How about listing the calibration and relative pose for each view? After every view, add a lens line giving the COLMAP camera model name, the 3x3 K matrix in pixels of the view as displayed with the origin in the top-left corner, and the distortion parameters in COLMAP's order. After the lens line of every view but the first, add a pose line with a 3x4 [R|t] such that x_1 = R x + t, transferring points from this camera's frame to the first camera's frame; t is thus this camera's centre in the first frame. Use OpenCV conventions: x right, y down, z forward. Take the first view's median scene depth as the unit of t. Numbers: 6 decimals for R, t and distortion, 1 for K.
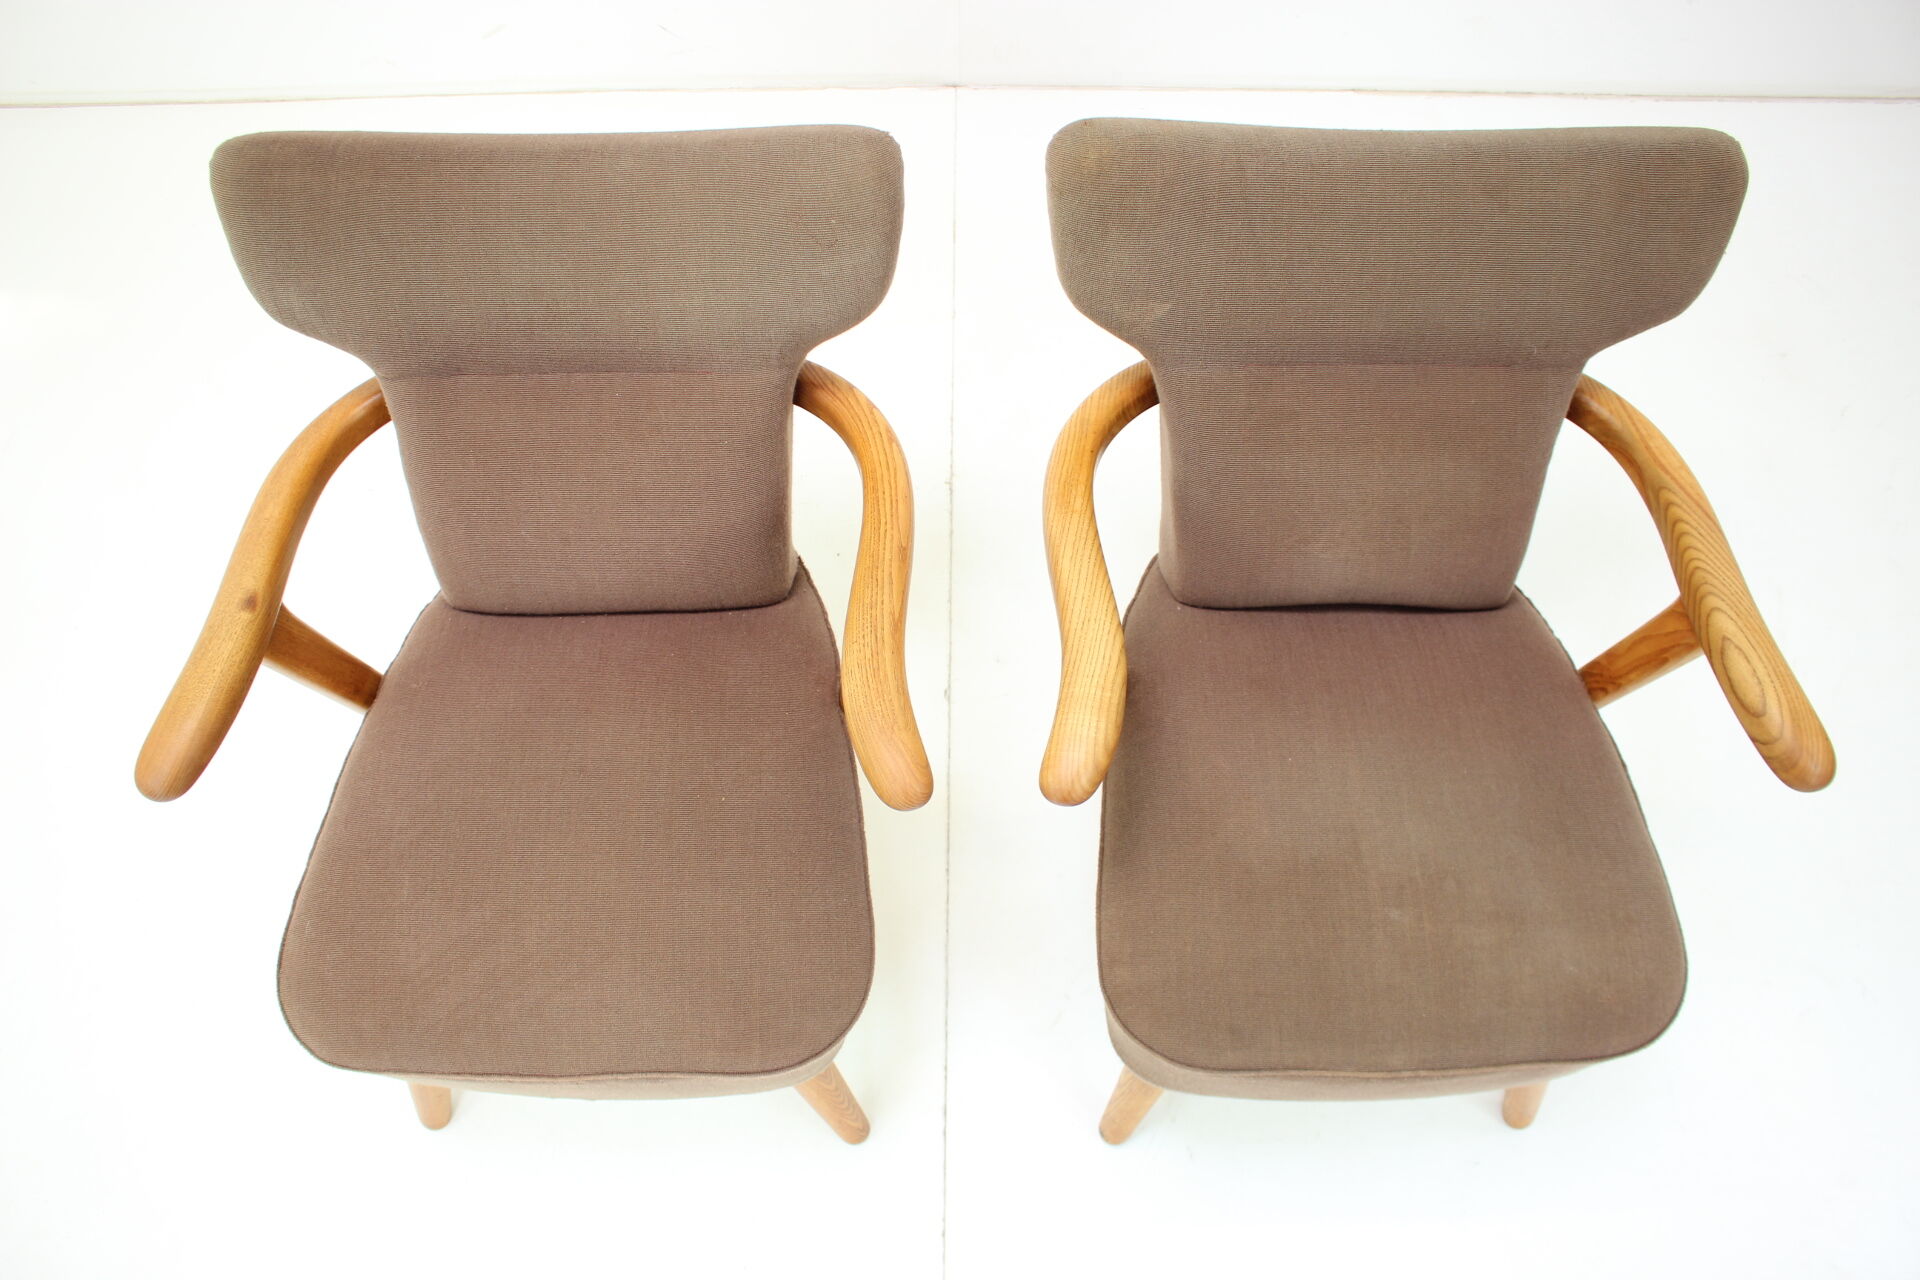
lens RADIAL K [[1637.6, 0, 960.0], [0, 1637.6, 640.0], [0, 0, 1]] dist [-0.126556, 0.014656]
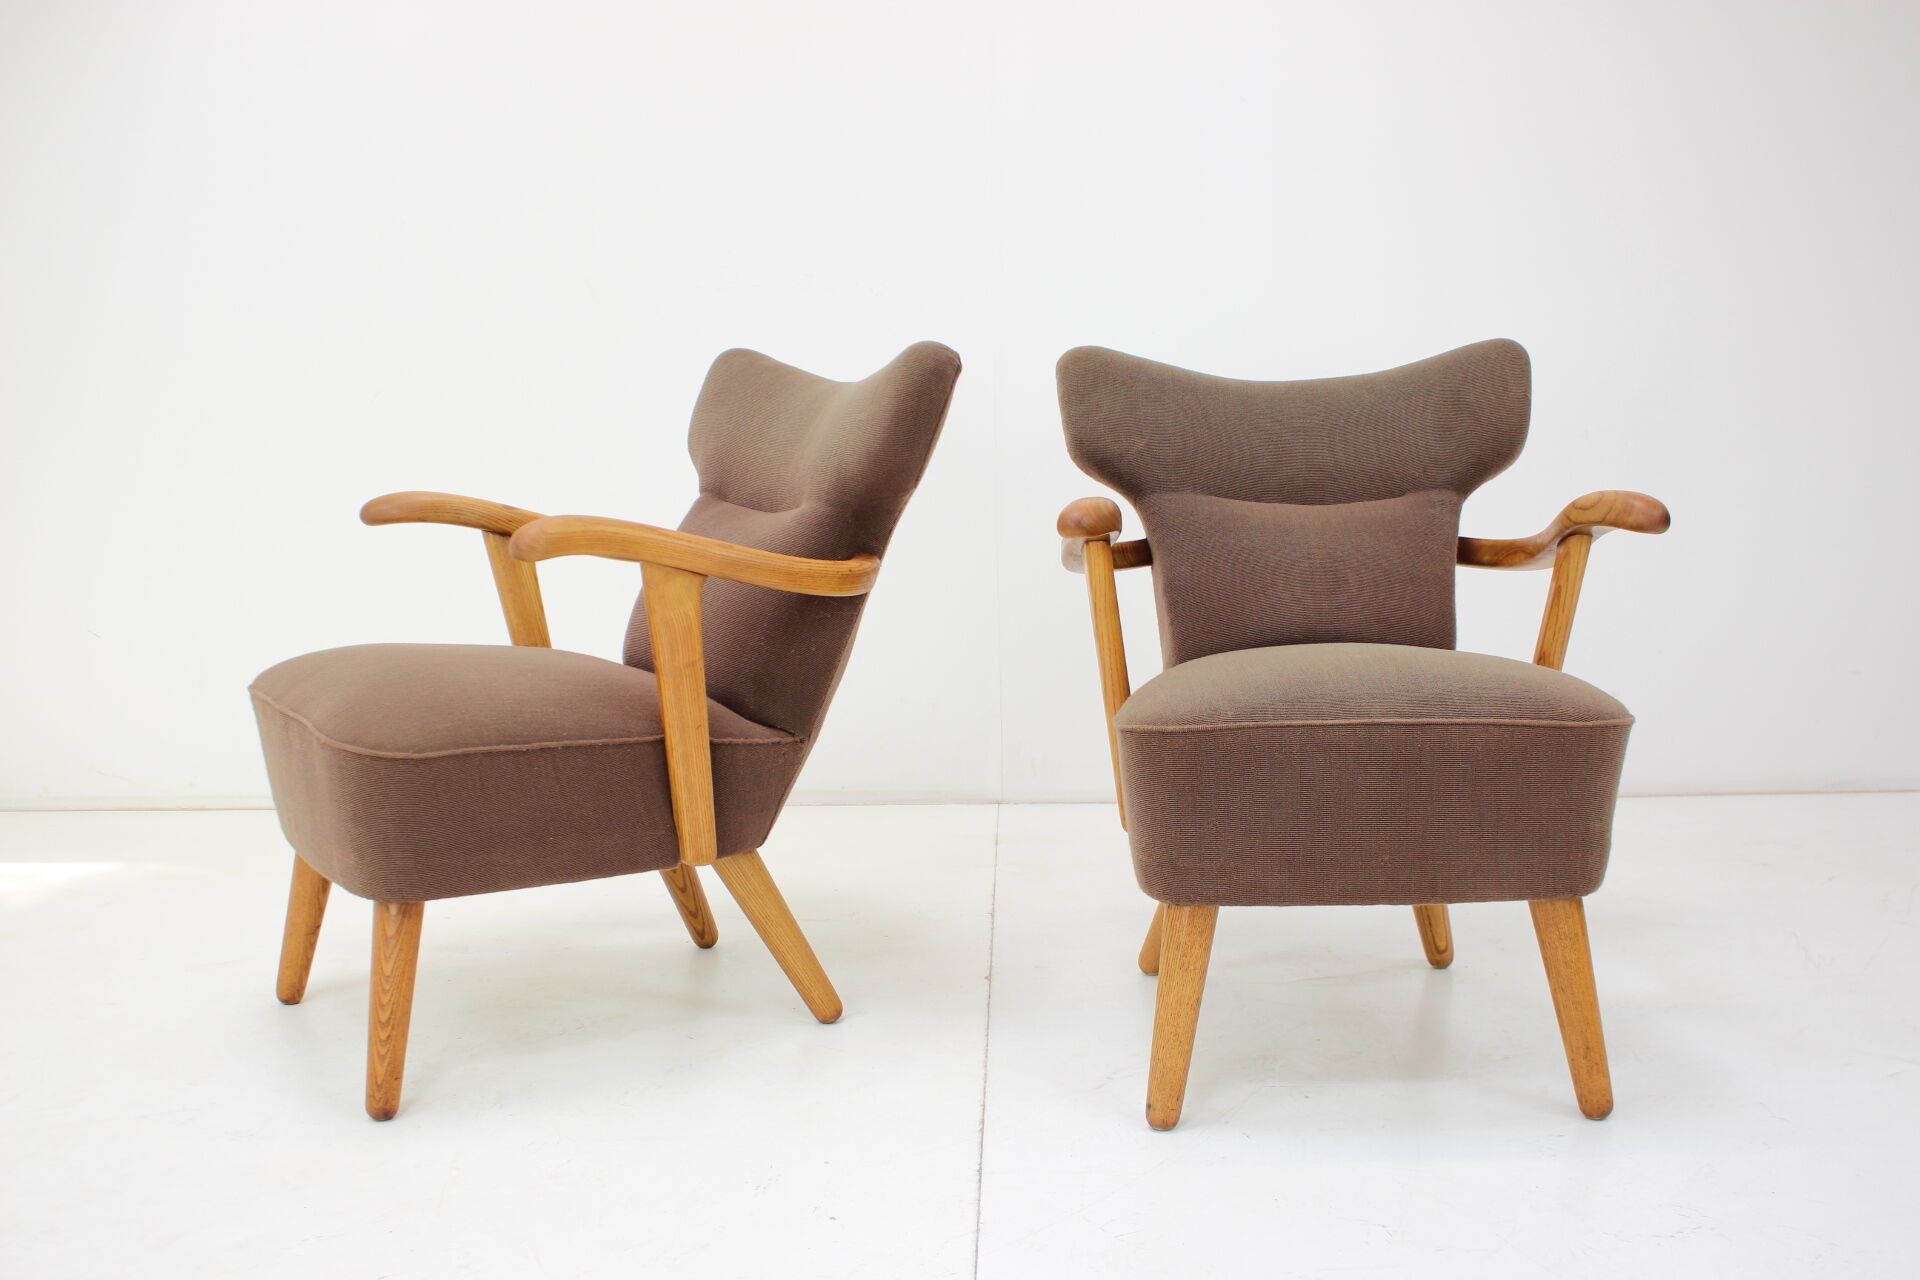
lens RADIAL K [[2080.8, 0, 960.0], [0, 2080.8, 640.0], [0, 0, 1]] dist [-0.124652, -0.021523]
pose [[0.999722, -0.003354, -0.023336, 0.006595], [-0.017346, 0.565731, -0.824407, 1.126380], [0.015966, 0.824583, 0.565516, 0.089860]]
